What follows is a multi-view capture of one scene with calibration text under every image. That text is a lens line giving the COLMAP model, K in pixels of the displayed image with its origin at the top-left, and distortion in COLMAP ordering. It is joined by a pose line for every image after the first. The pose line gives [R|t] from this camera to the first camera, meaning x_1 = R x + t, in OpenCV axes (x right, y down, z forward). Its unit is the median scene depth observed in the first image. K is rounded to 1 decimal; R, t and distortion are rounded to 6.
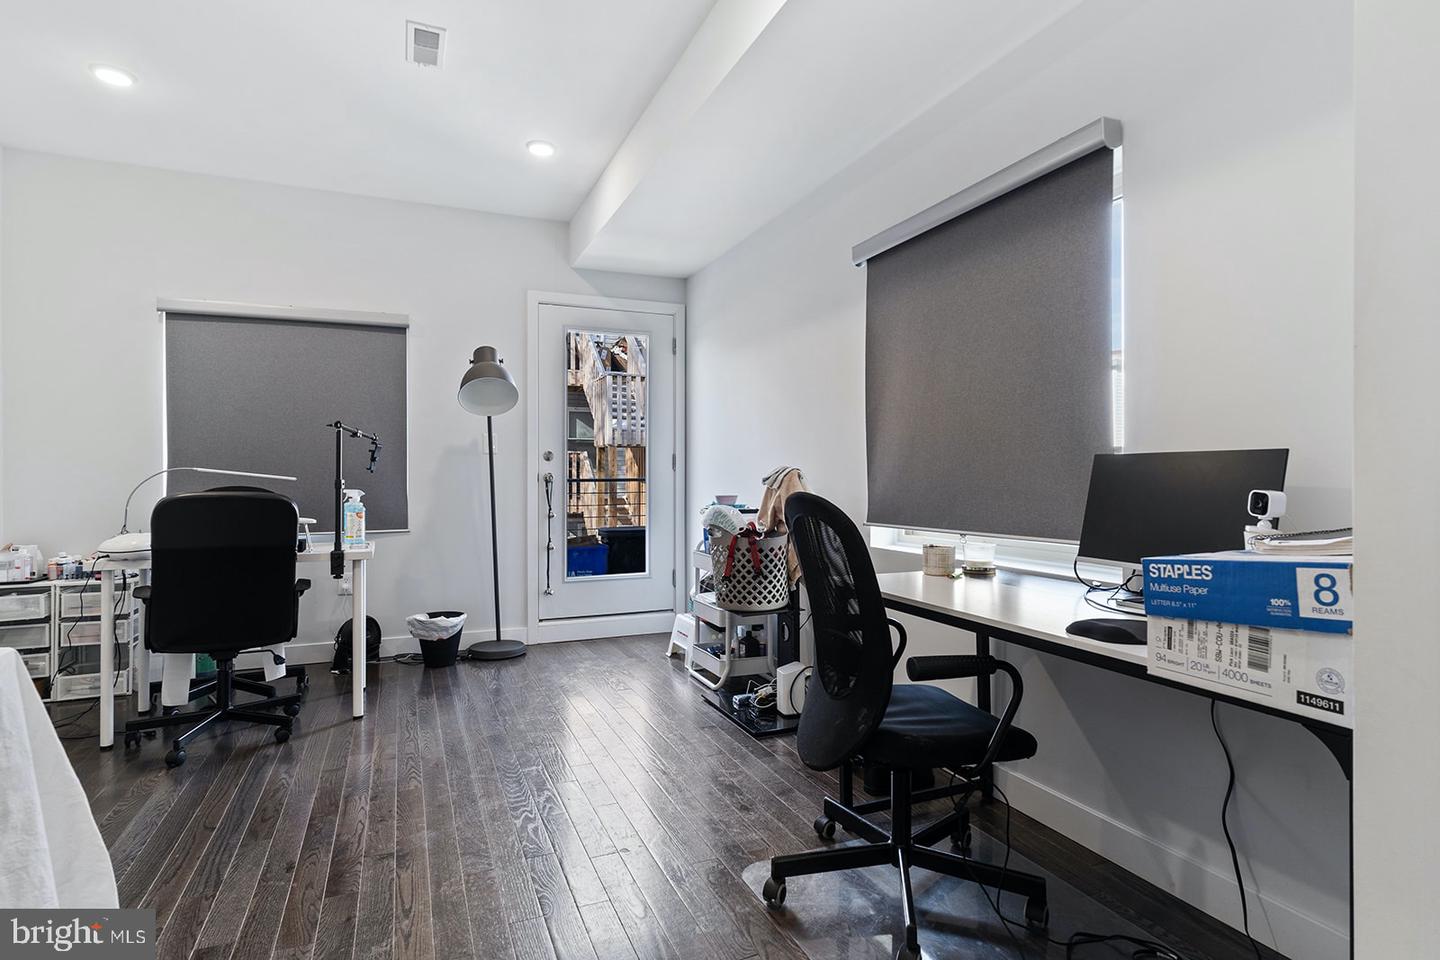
lens RADIAL K [[755.5, 0, 726.3], [0, 755.5, 472.1], [0, 0, 1]] dist [-0.005980, 0.003844]
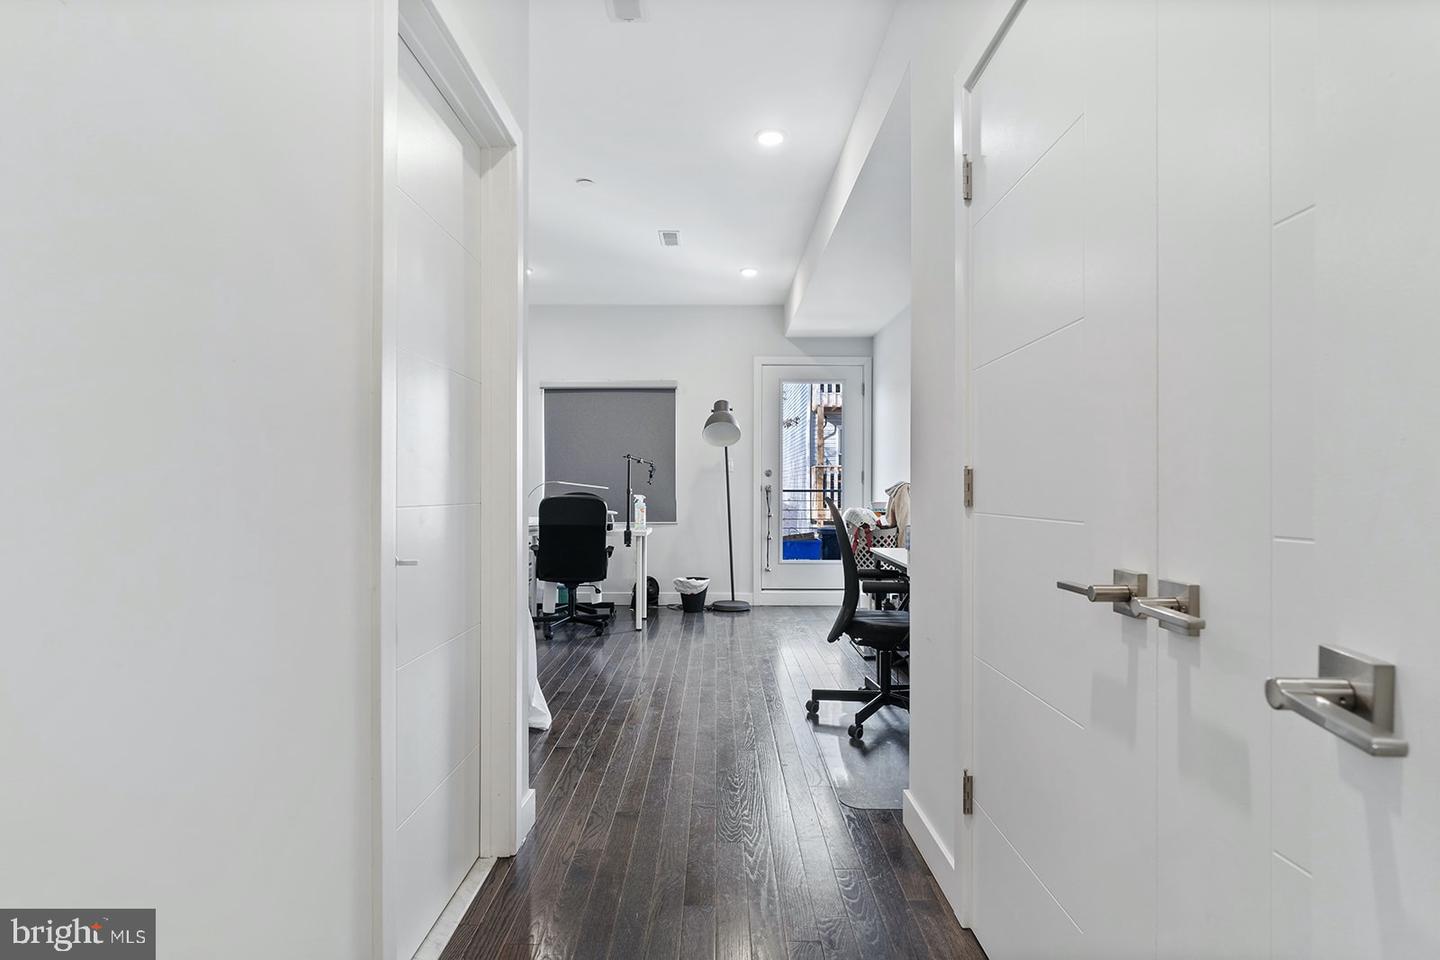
lens RADIAL K [[755.5, 0, 717.1], [0, 755.5, 484.9], [0, 0, 1]] dist [-0.005980, 0.003844]
pose [[0.918563, 0.003160, -0.395261, 0.280043], [-0.002249, 0.999994, 0.002767, -0.003730], [0.395267, -0.001653, 0.918565, -0.397768]]
